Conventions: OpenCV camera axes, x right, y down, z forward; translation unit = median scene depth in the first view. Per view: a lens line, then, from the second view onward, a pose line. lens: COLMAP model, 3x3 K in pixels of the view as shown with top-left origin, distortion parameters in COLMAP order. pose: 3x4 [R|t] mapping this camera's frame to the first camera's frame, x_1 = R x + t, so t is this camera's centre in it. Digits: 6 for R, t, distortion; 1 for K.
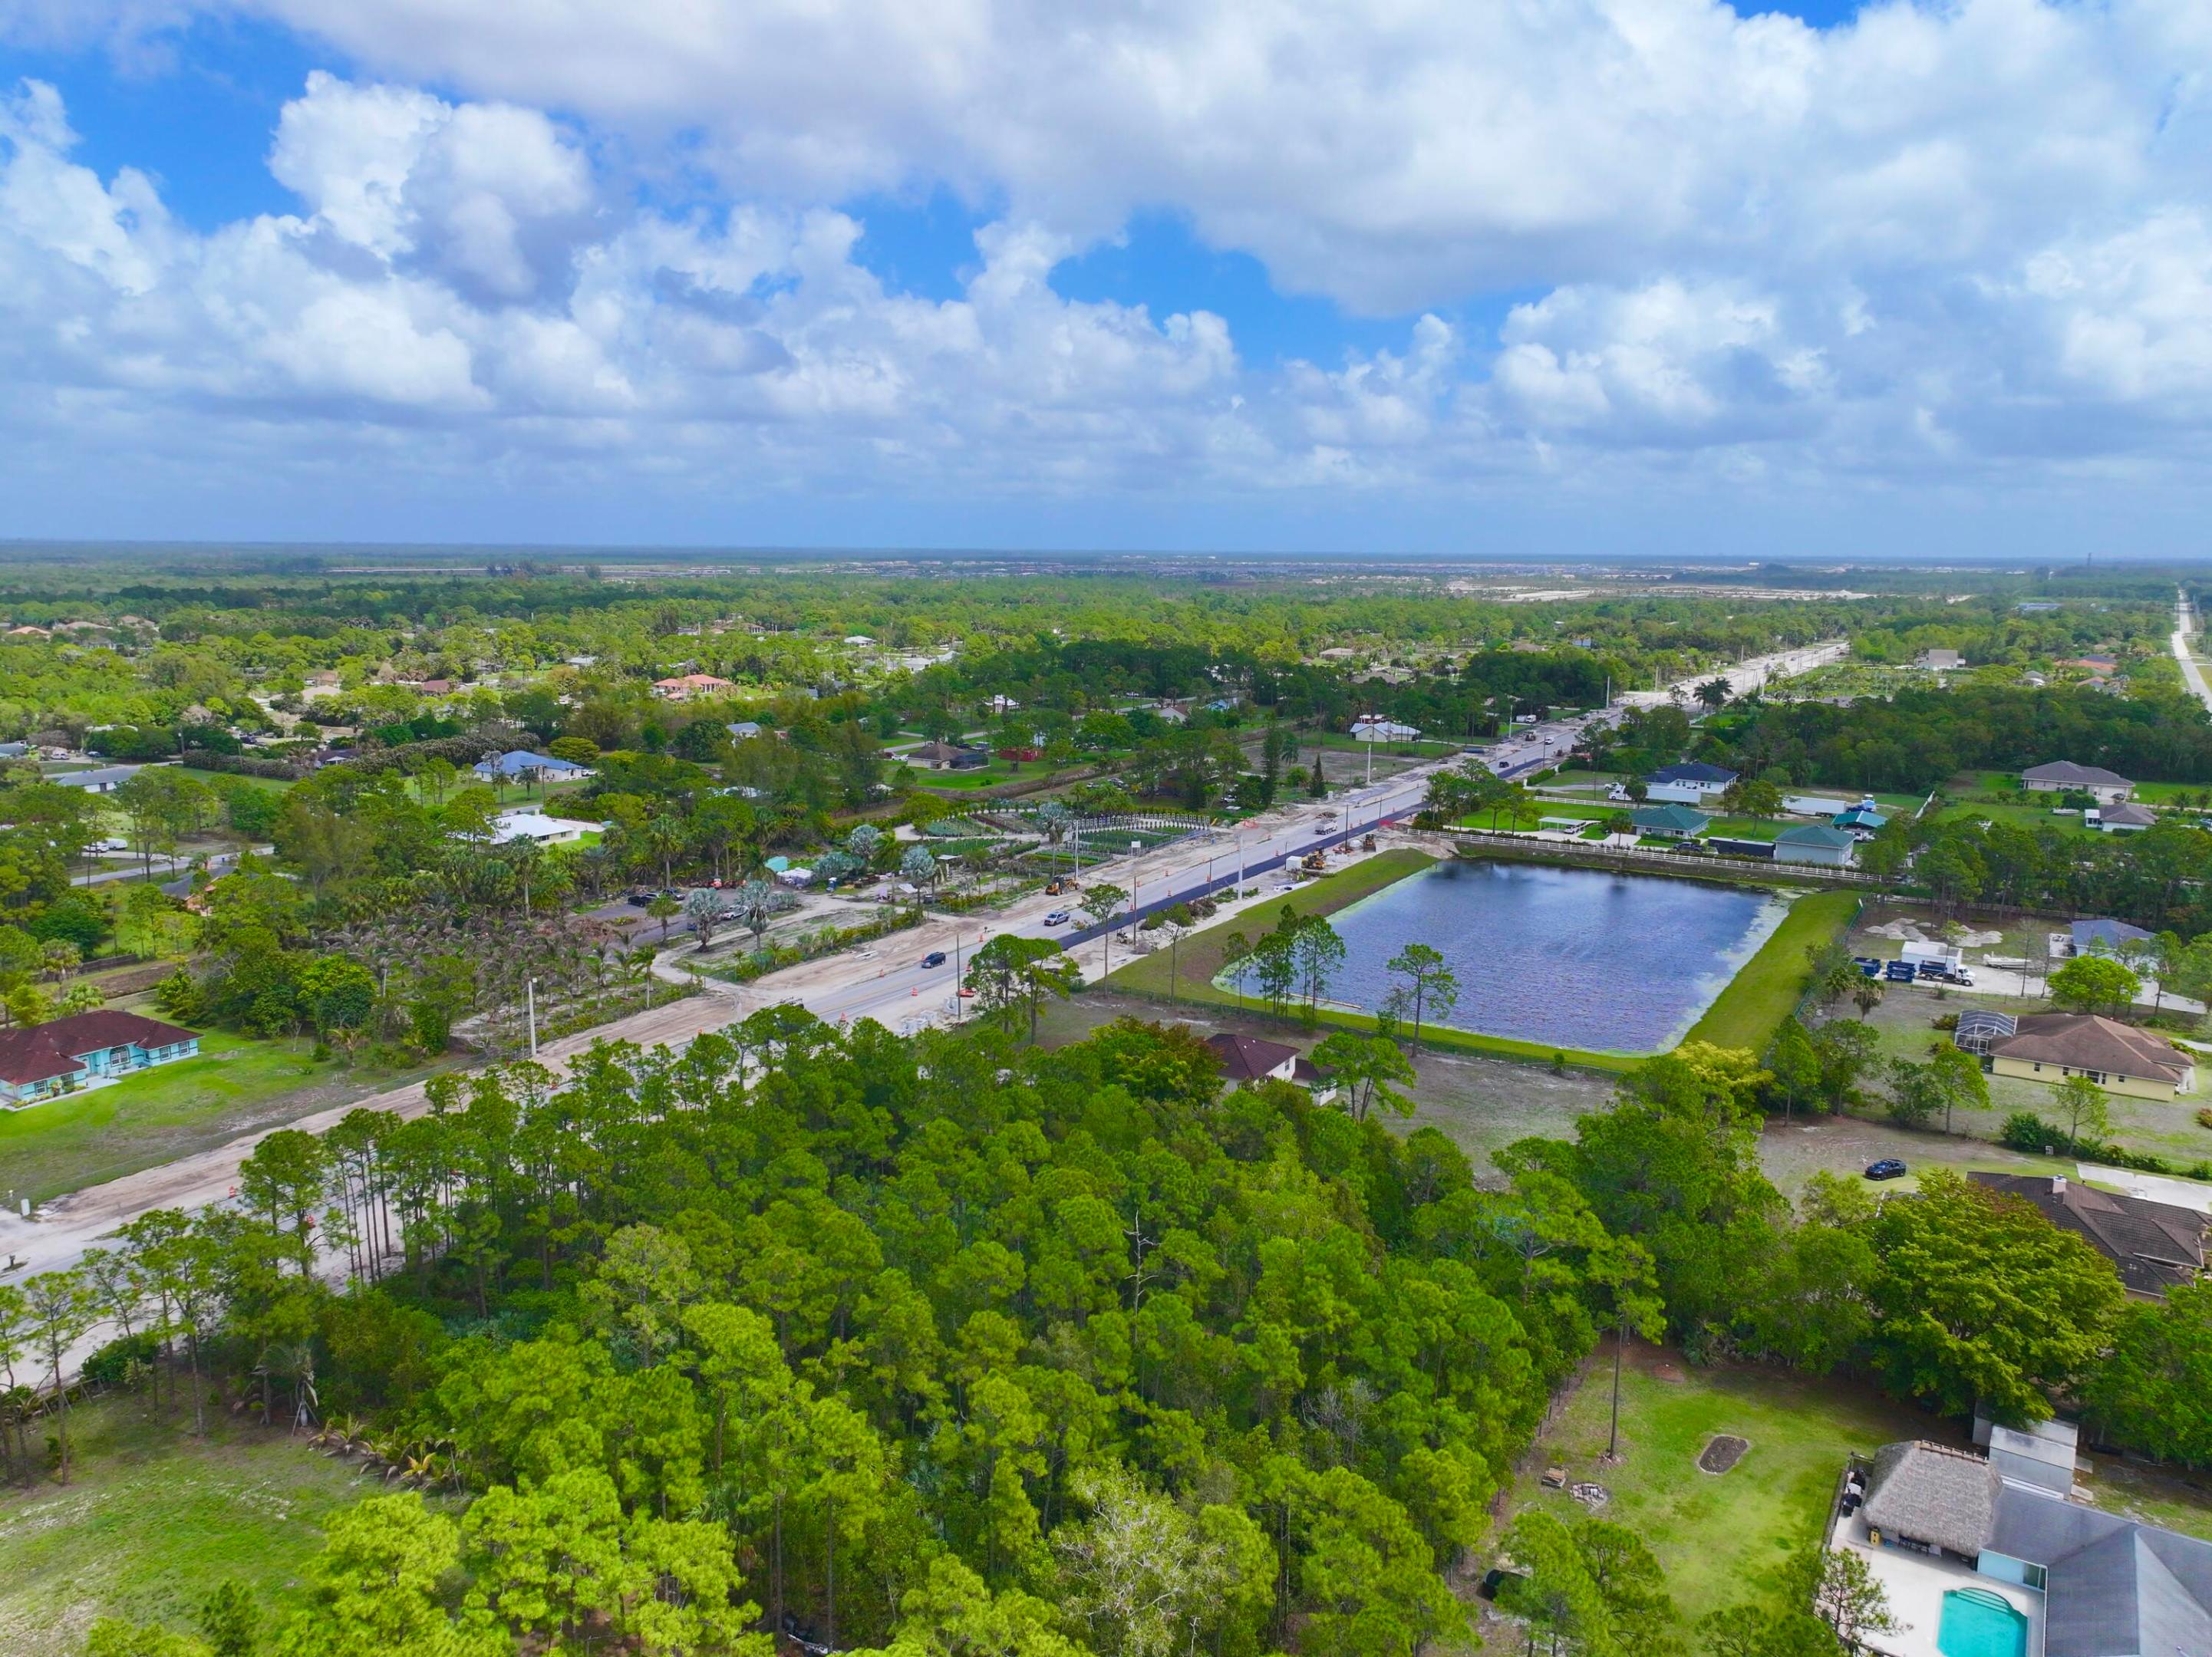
lens RADIAL K [[1545.9, 0, 1113.6], [0, 1545.9, 836.5], [0, 0, 1]] dist [-0.003927, 0.017804]
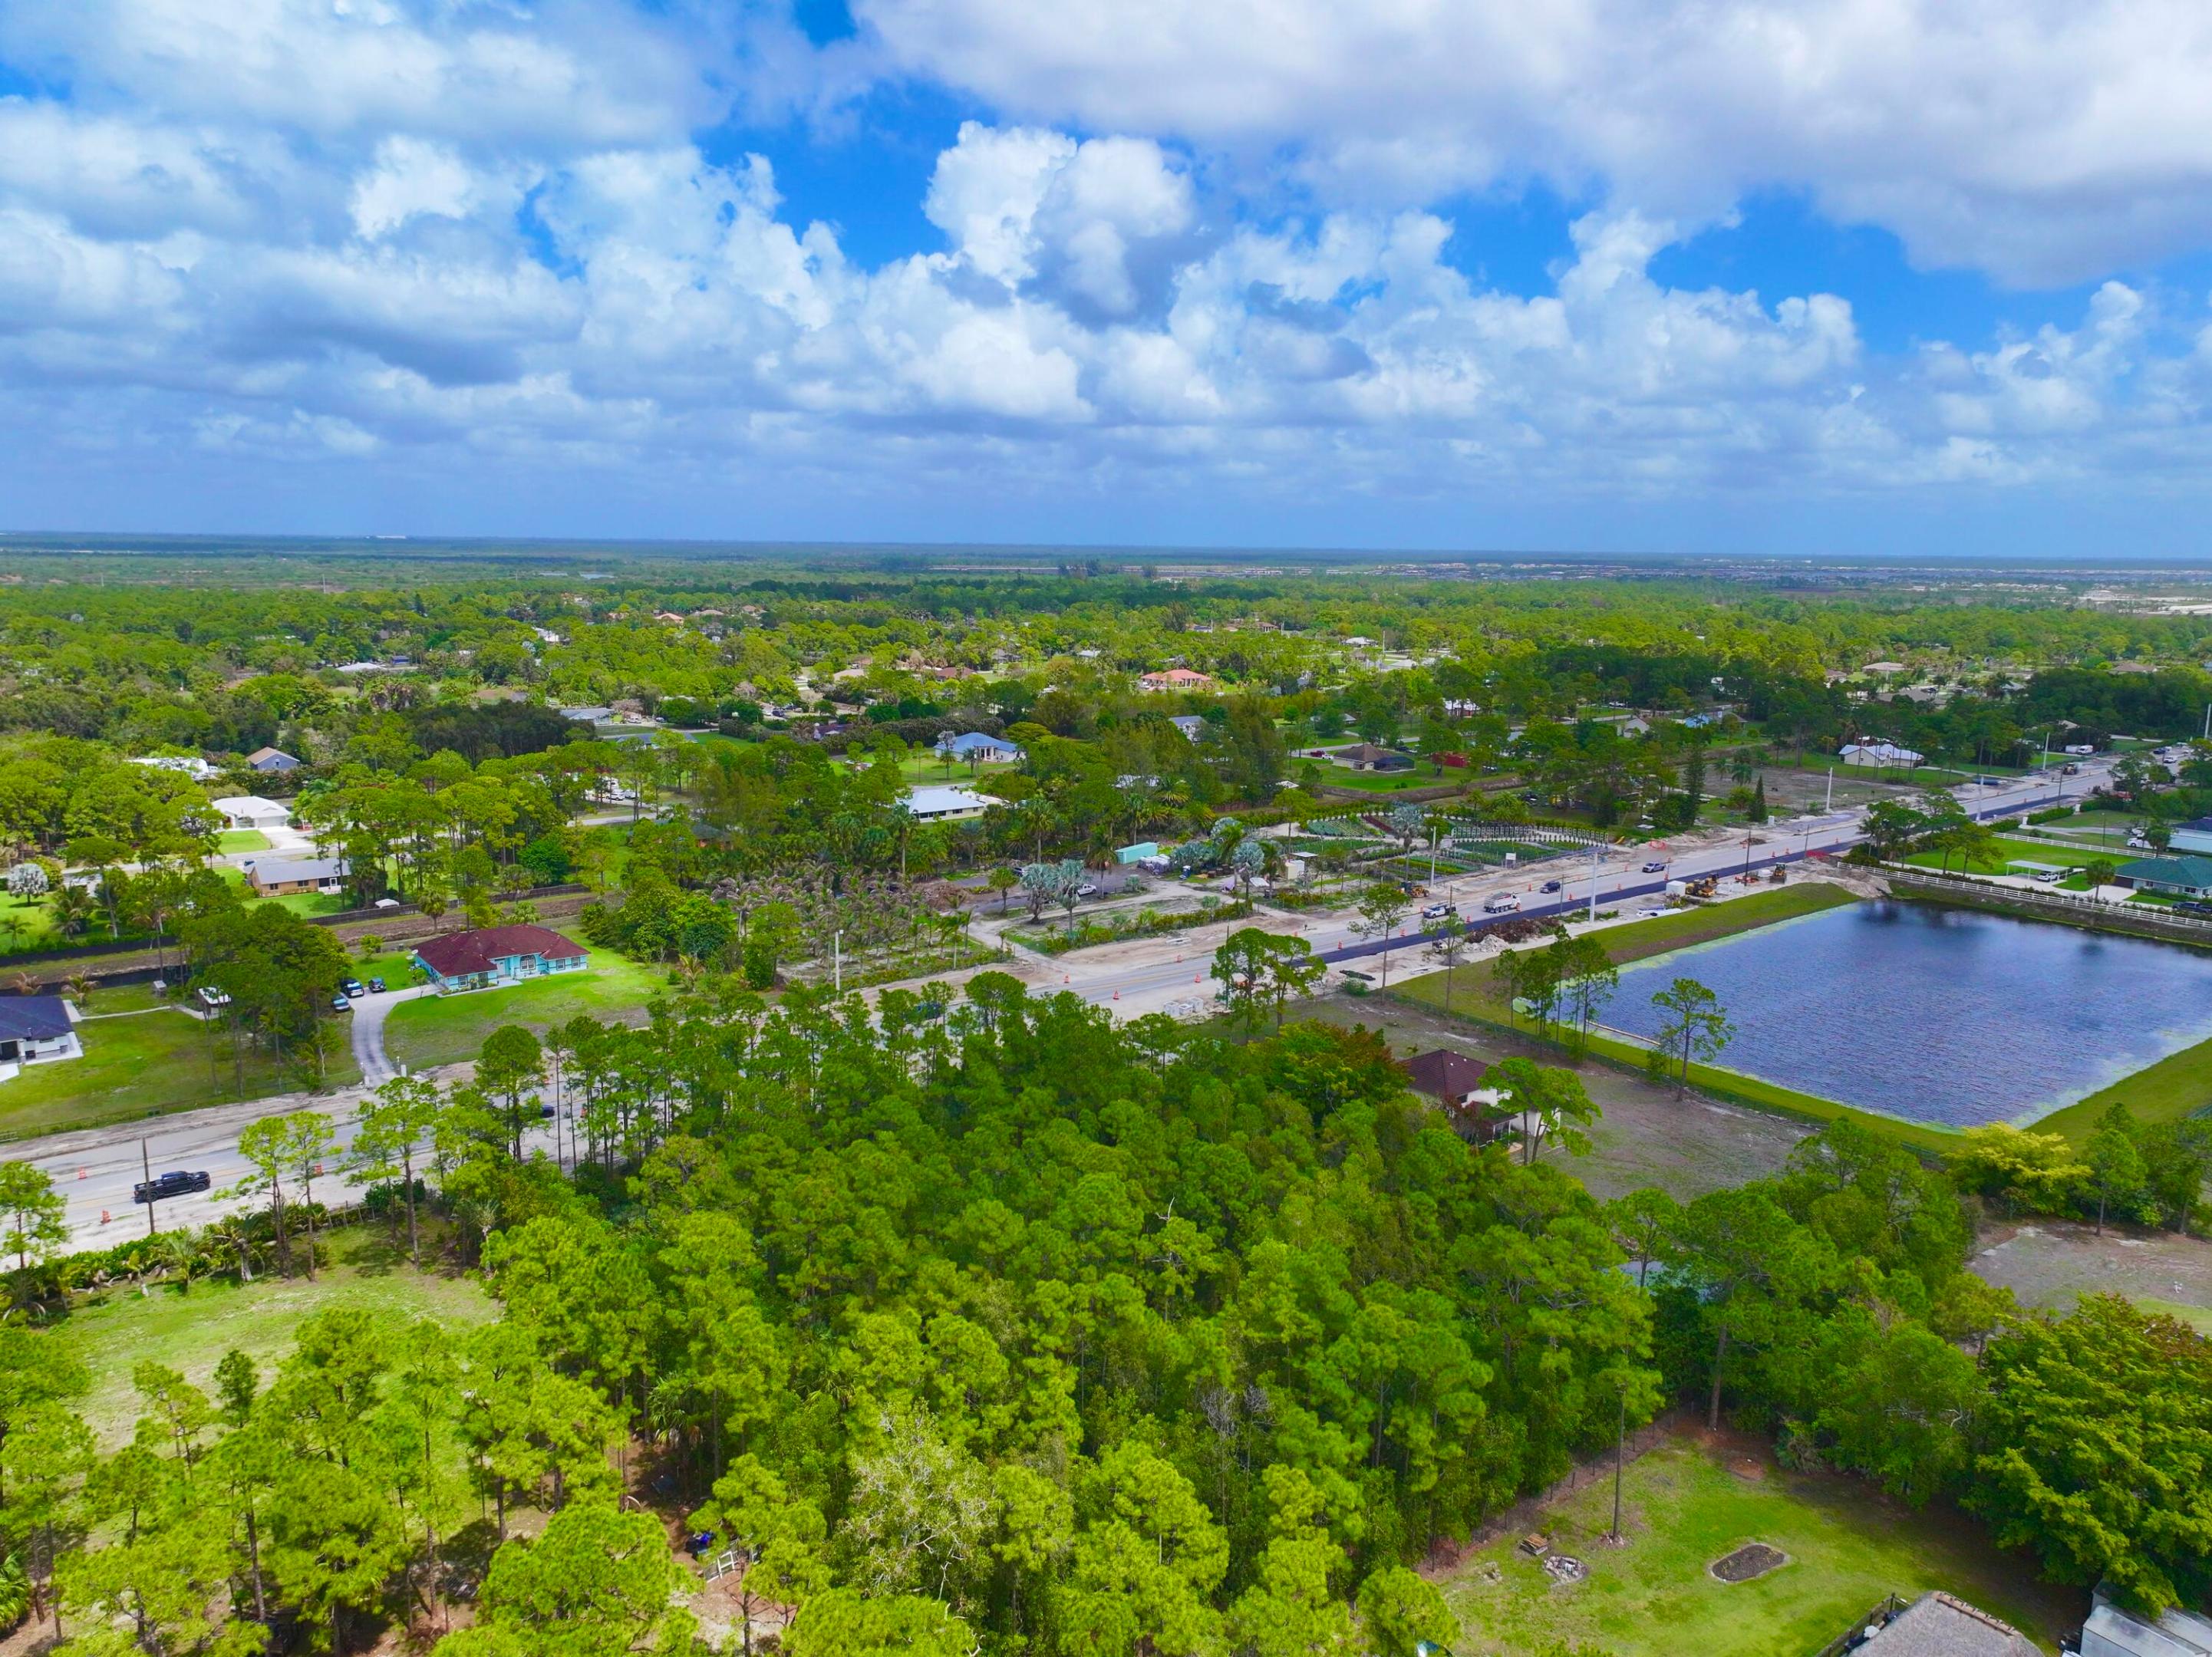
lens RADIAL K [[1545.9, 0, 1114.6], [0, 1545.9, 829.2], [0, 0, 1]] dist [-0.003927, 0.017804]
pose [[0.936882, 0.065865, -0.343385, 0.108758], [-0.067900, 0.997673, 0.006106, -0.000714], [0.342988, 0.017595, 0.939175, 0.010810]]
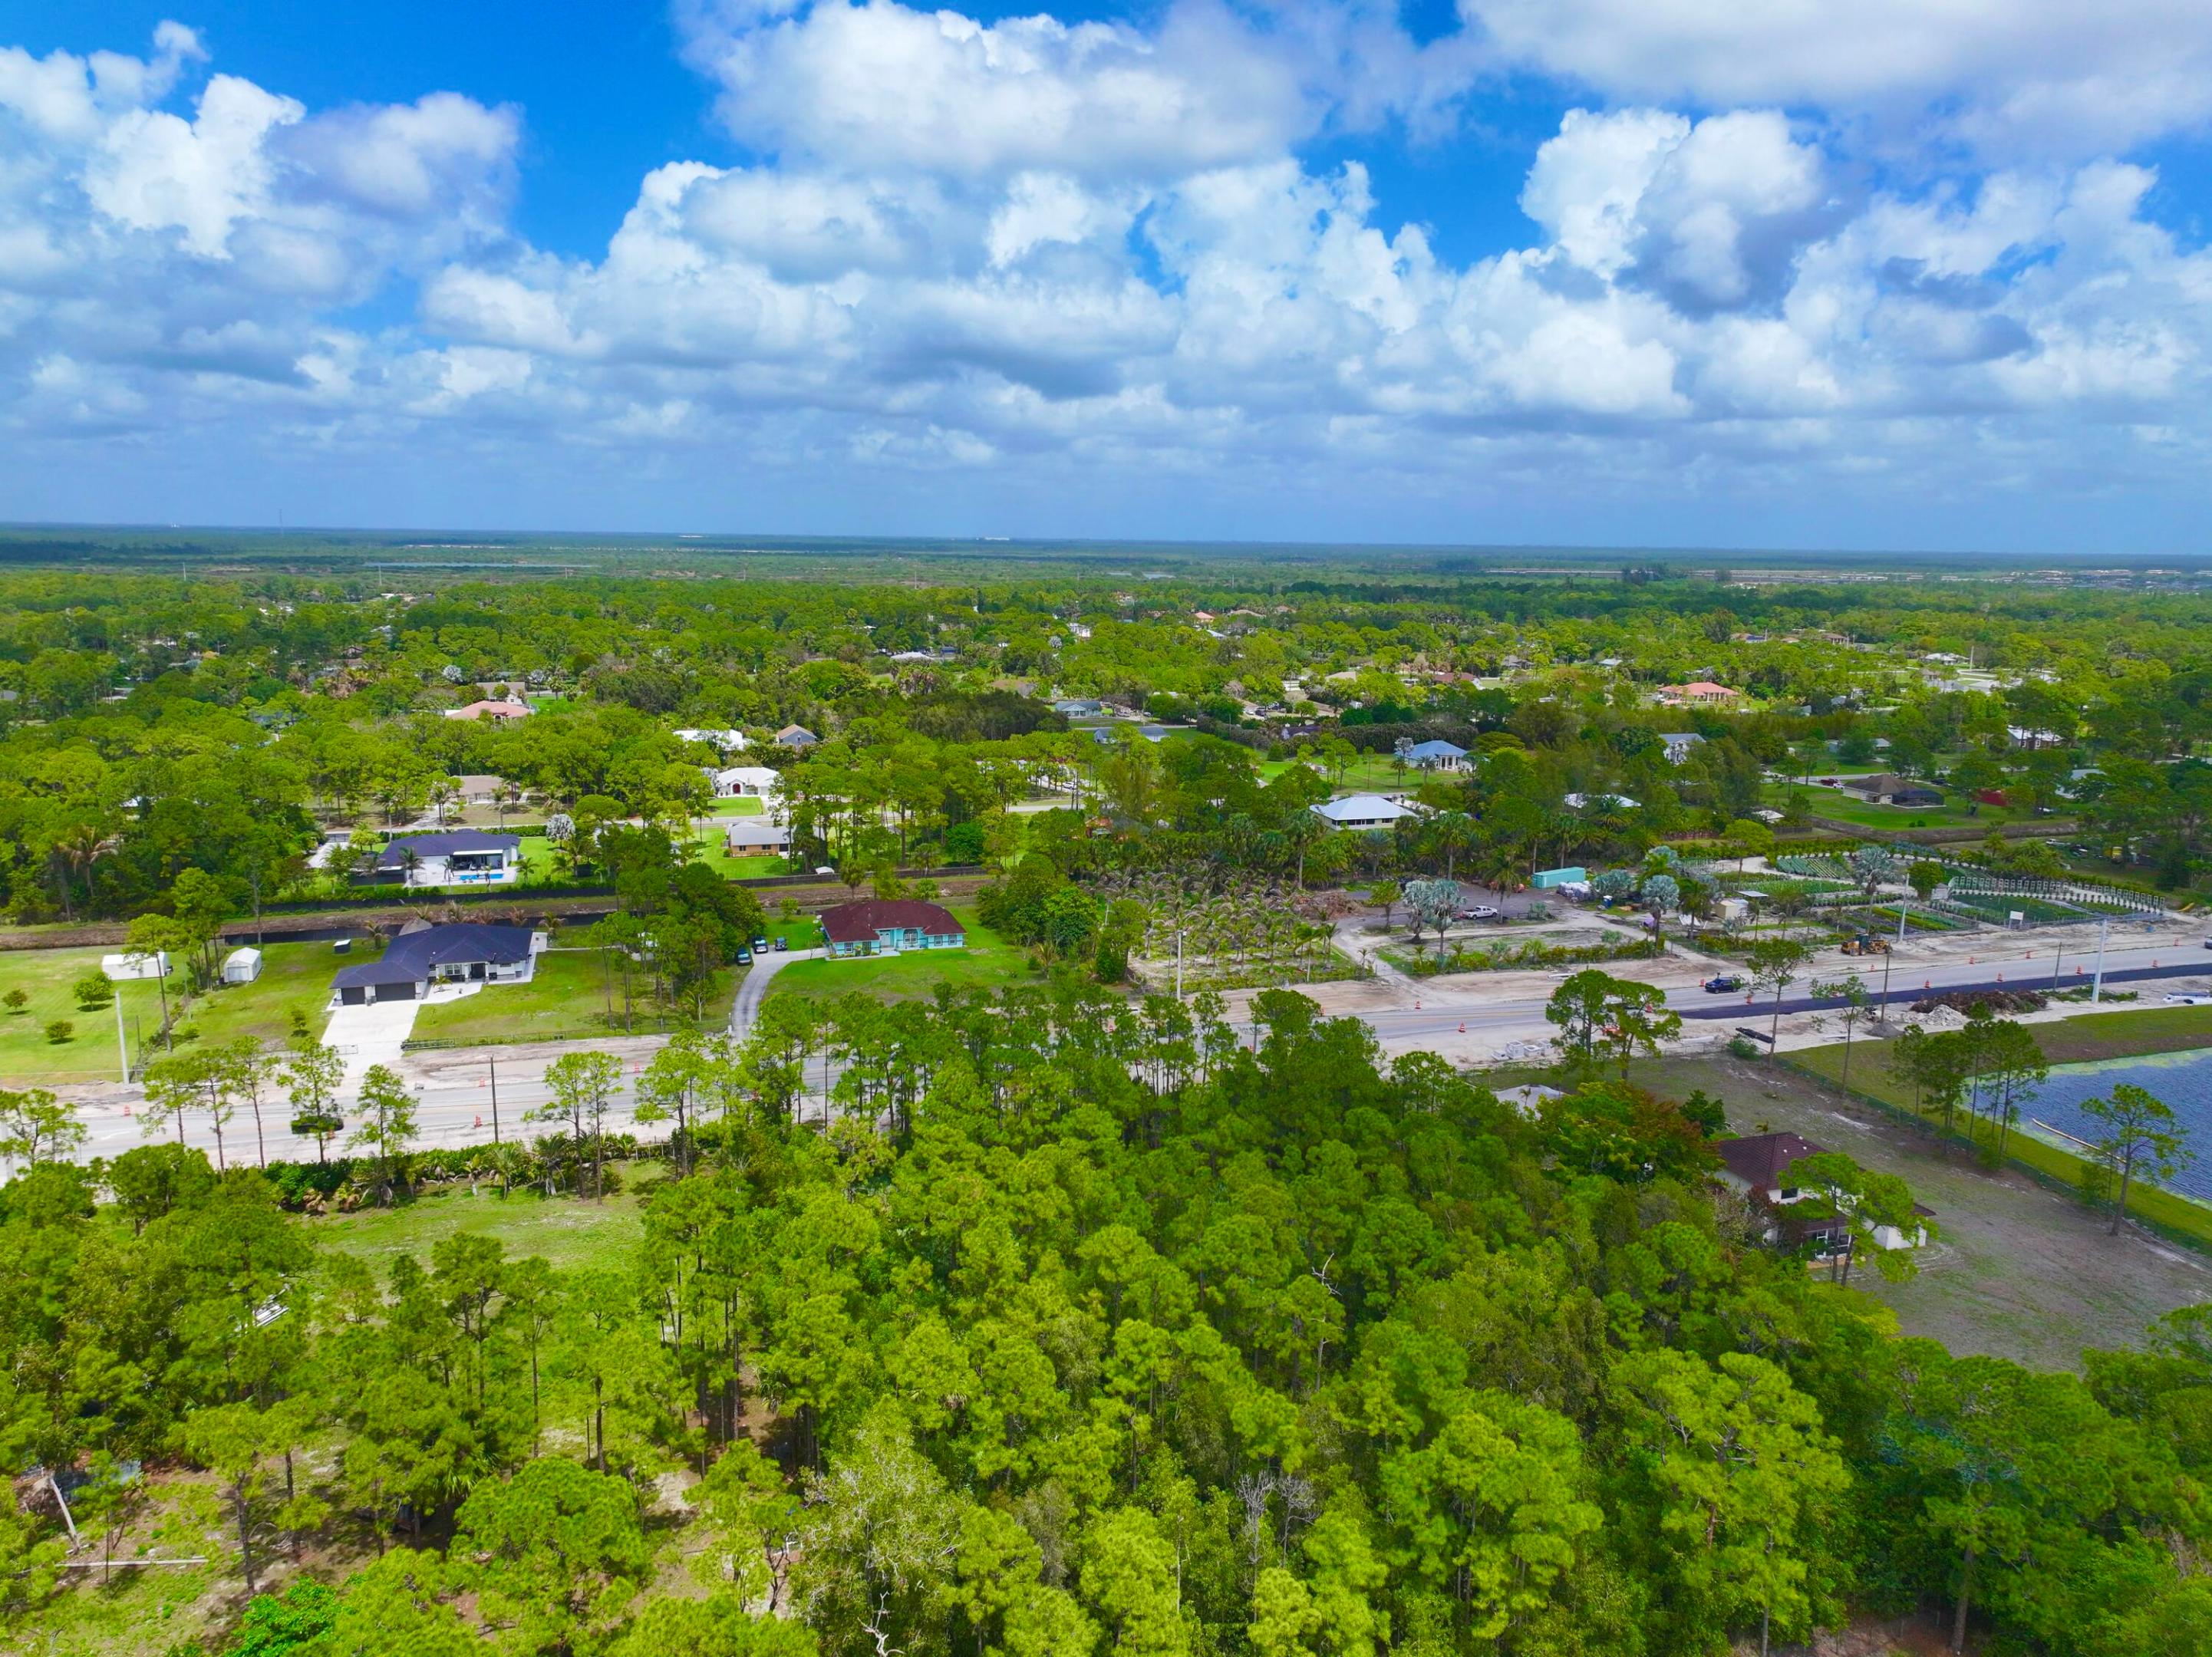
lens RADIAL K [[1545.9, 0, 1114.4], [0, 1545.9, 832.6], [0, 0, 1]] dist [-0.003927, 0.017804]
pose [[0.754415, 0.124223, -0.644536, 0.169714], [-0.127573, 0.990954, 0.041668, -0.010860], [0.643881, 0.050791, 0.763438, 0.066897]]
